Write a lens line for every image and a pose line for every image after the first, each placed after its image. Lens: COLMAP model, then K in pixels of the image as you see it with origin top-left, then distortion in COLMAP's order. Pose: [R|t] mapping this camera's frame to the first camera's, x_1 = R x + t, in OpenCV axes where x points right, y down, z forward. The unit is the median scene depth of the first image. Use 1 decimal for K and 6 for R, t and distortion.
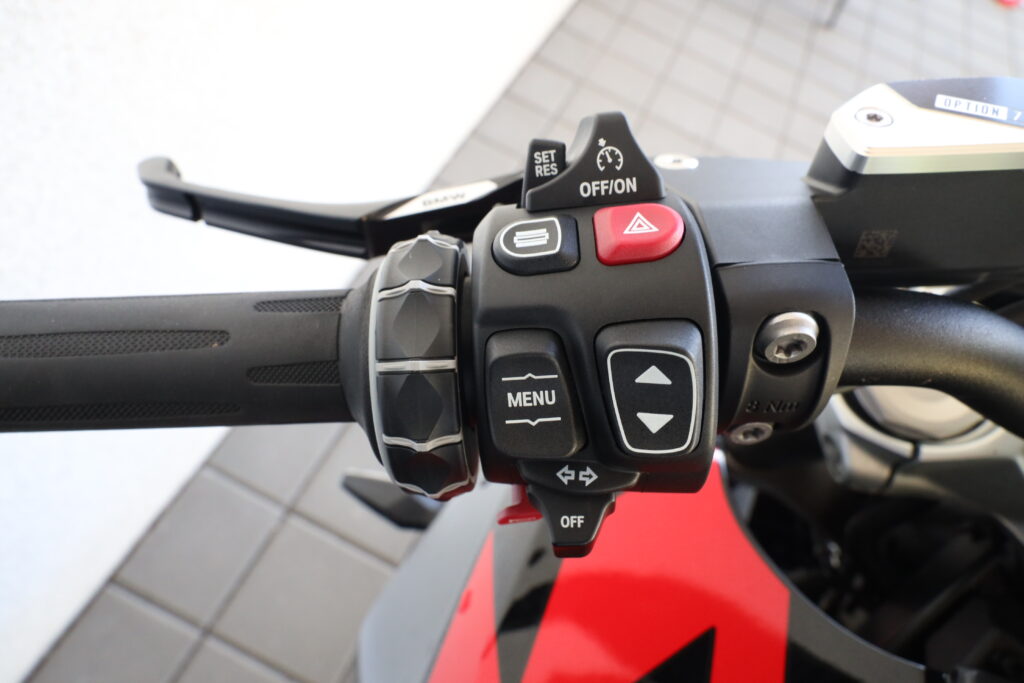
lens RADIAL K [[701.6, 0, 512.0], [0, 701.6, 341.5], [0, 0, 1]] dist [0.005077, 0.001046]
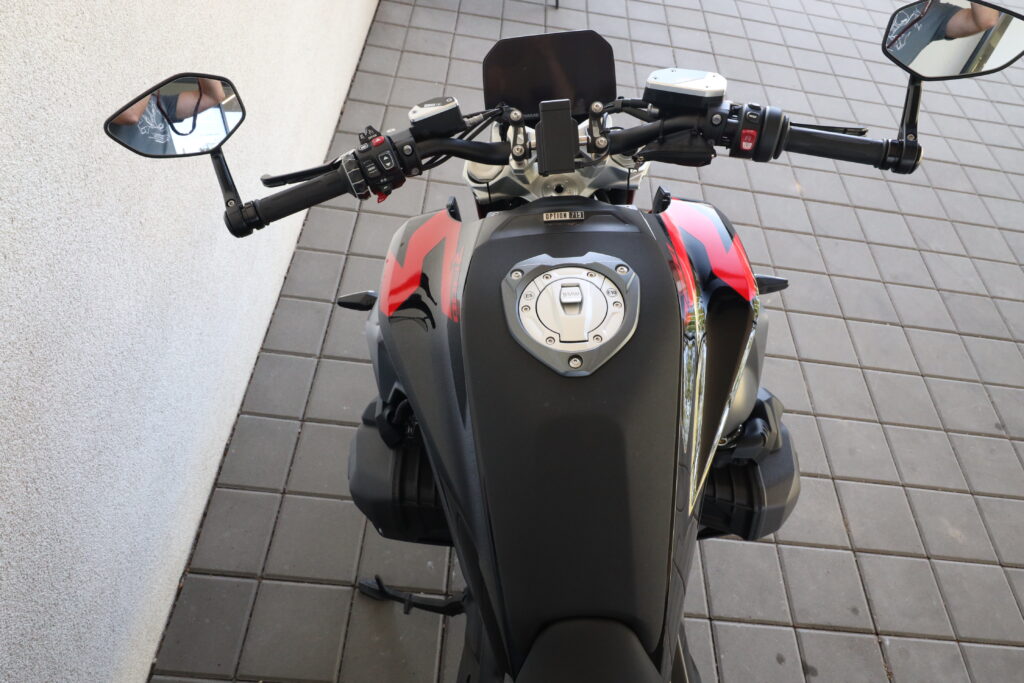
lens RADIAL K [[701.6, 0, 512.0], [0, 701.6, 341.5], [0, 0, 1]] dist [0.005077, 0.001046]
pose [[0.926748, -0.352616, 0.129611, -0.168351], [0.354306, 0.935070, 0.010561, 1.889676], [-0.124919, 0.036135, 0.991509, -5.378383]]
